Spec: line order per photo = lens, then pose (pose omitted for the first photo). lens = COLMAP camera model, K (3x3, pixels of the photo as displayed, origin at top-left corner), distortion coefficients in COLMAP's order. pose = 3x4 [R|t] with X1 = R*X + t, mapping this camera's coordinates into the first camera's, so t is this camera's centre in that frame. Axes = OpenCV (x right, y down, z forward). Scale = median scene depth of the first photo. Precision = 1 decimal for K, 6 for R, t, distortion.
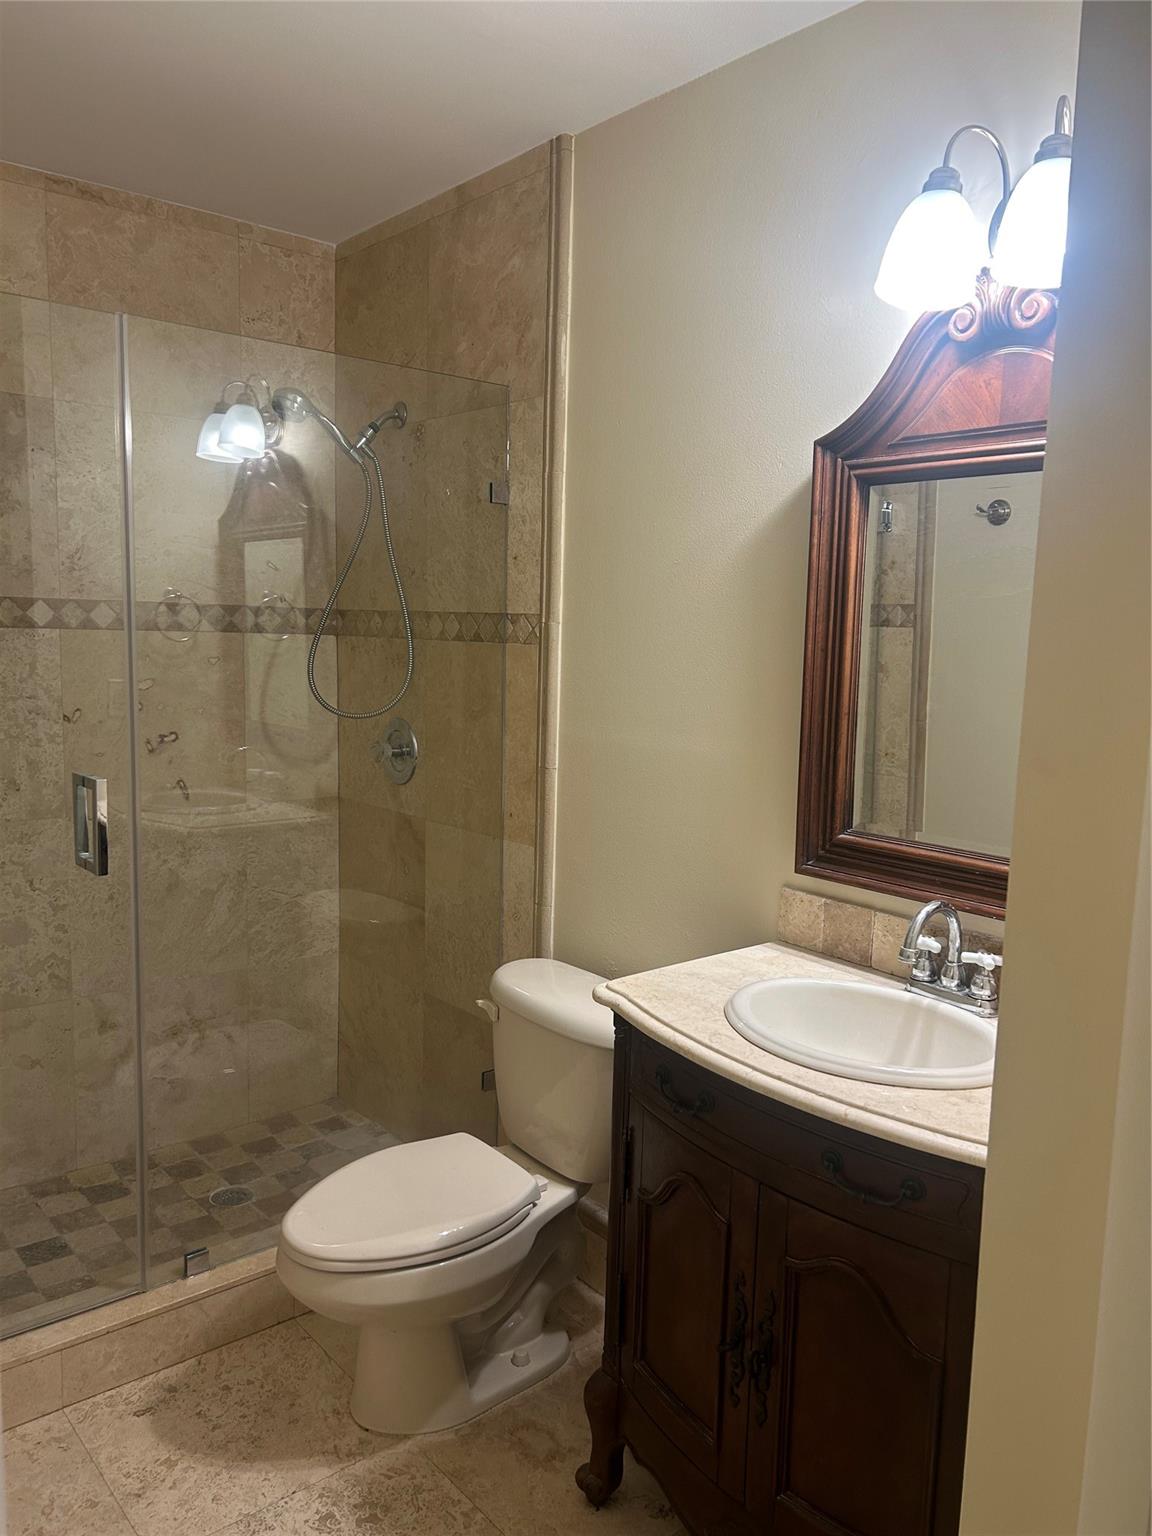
lens RADIAL K [[1149.3, 0, 576.2], [0, 1149.3, 767.1], [0, 0, 1]] dist [0.004178, -0.015468]
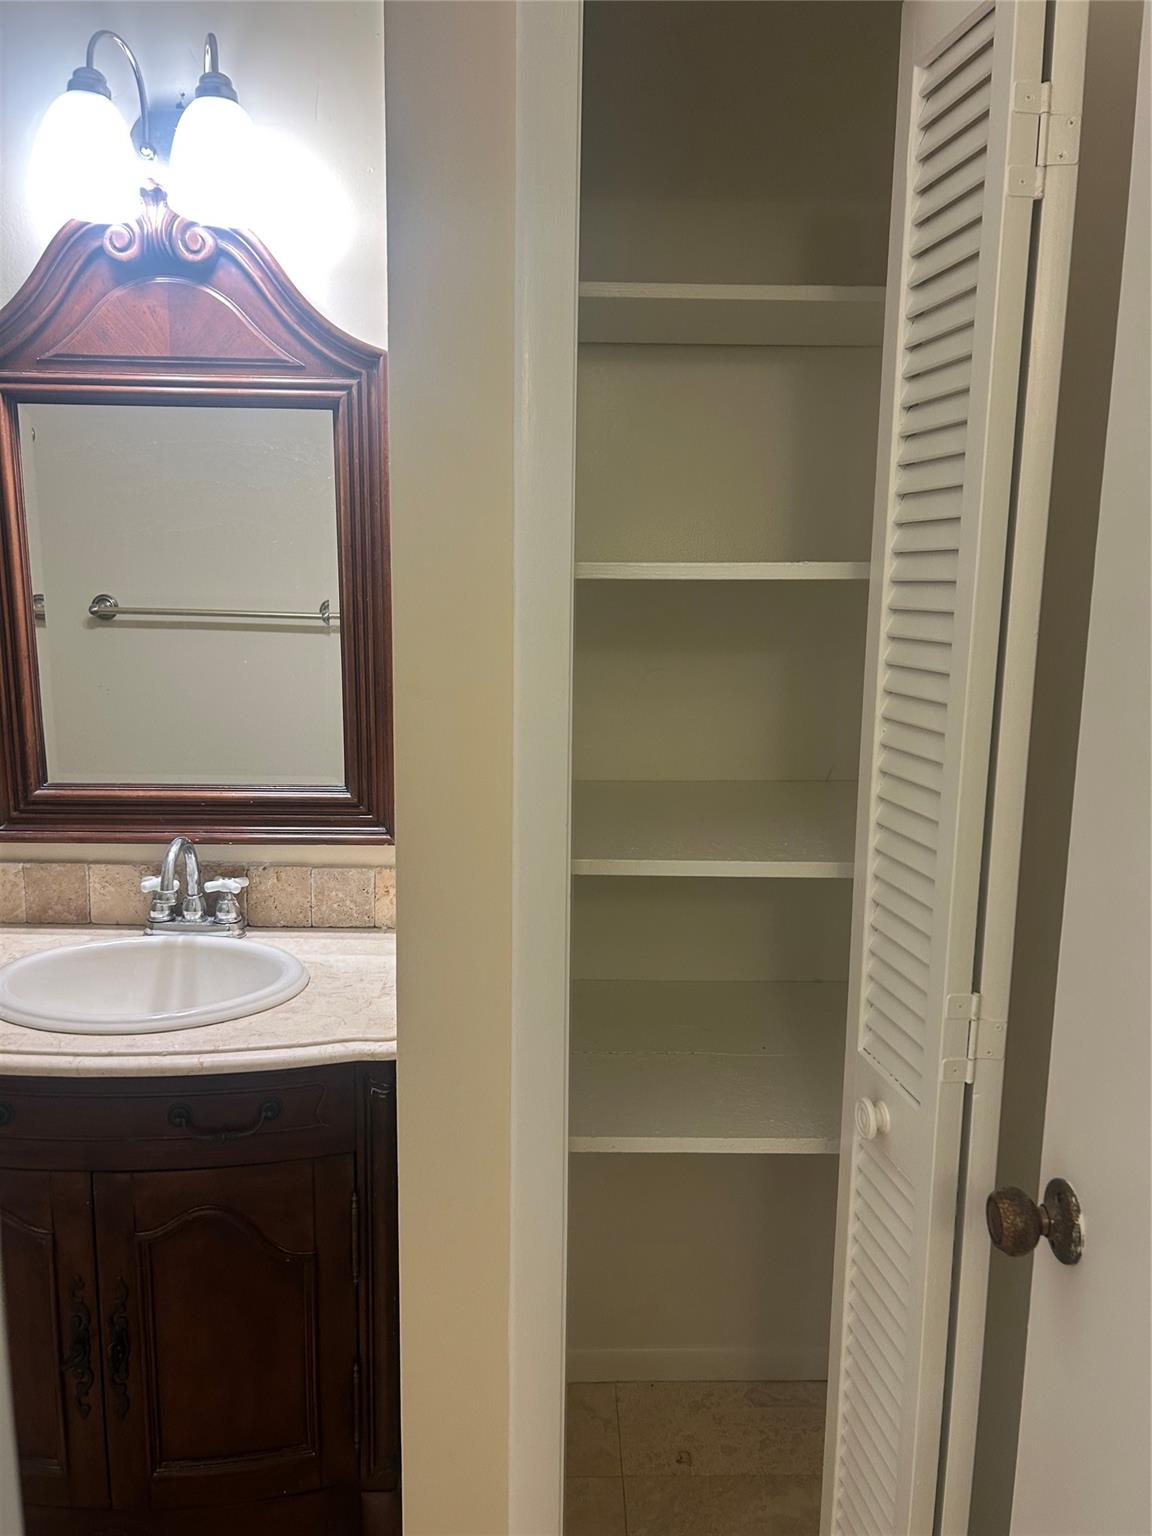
lens RADIAL K [[1149.3, 0, 576.3], [0, 1149.3, 771.1], [0, 0, 1]] dist [0.004178, -0.015468]
pose [[0.612948, -0.149201, 0.775908, -0.235816], [0.095942, 0.988797, 0.114347, -0.021967], [-0.784277, 0.004353, 0.620396, 0.107193]]
